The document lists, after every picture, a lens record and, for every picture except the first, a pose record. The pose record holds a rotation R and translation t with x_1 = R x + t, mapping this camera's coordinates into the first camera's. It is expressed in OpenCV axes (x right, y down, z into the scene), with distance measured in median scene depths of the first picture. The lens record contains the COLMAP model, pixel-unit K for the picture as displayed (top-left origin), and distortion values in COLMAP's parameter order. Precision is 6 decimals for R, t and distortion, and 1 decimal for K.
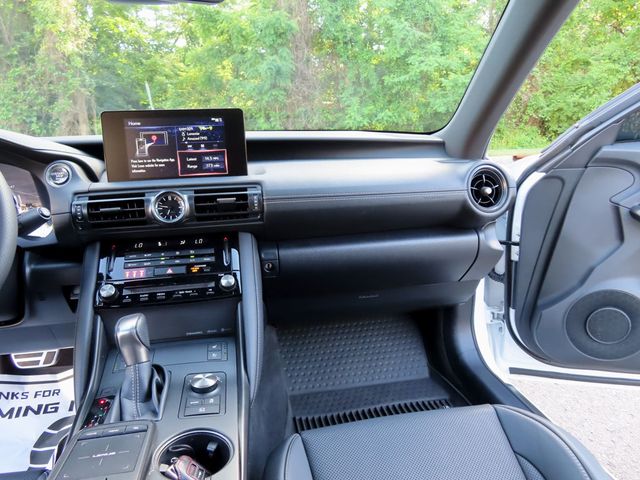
lens RADIAL K [[457.7, 0, 321.1], [0, 457.7, 239.4], [0, 0, 1]] dist [-0.011294, 0.000937]
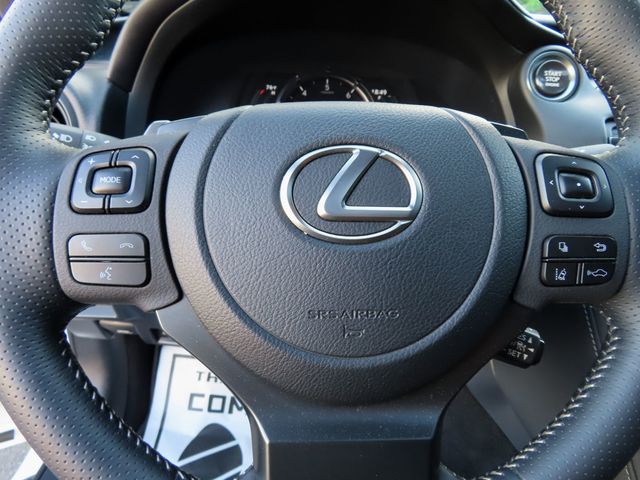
lens RADIAL K [[459.3, 0, 321.9], [0, 459.3, 251.5], [0, 0, 1]] dist [-0.053083, 0.124172]
pose [[0.983782, 0.133446, -0.119857, -0.681081], [-0.112467, 0.979457, 0.167377, -0.010793], [0.139730, -0.151182, 0.978580, 0.424585]]
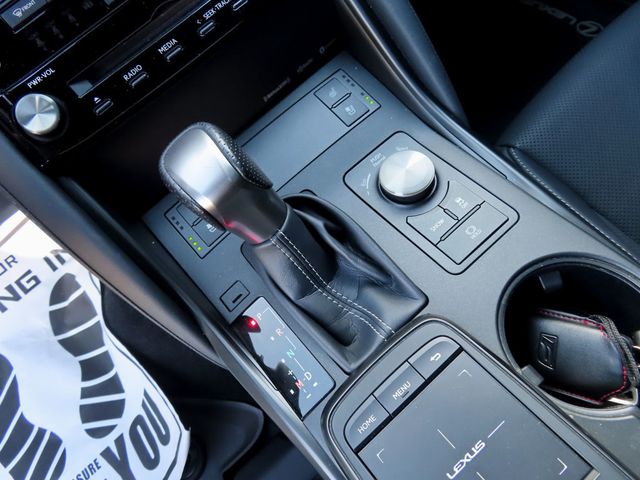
lens RADIAL K [[449.4, 0, 297.1], [0, 449.4, 217.6], [0, 0, 1]] dist [-0.001099, 0.000603]
pose [[0.856314, -0.514744, 0.042015, -0.308770], [0.362851, 0.657524, 0.660304, 0.009055], [-0.367513, -0.550182, 0.749822, 0.547729]]
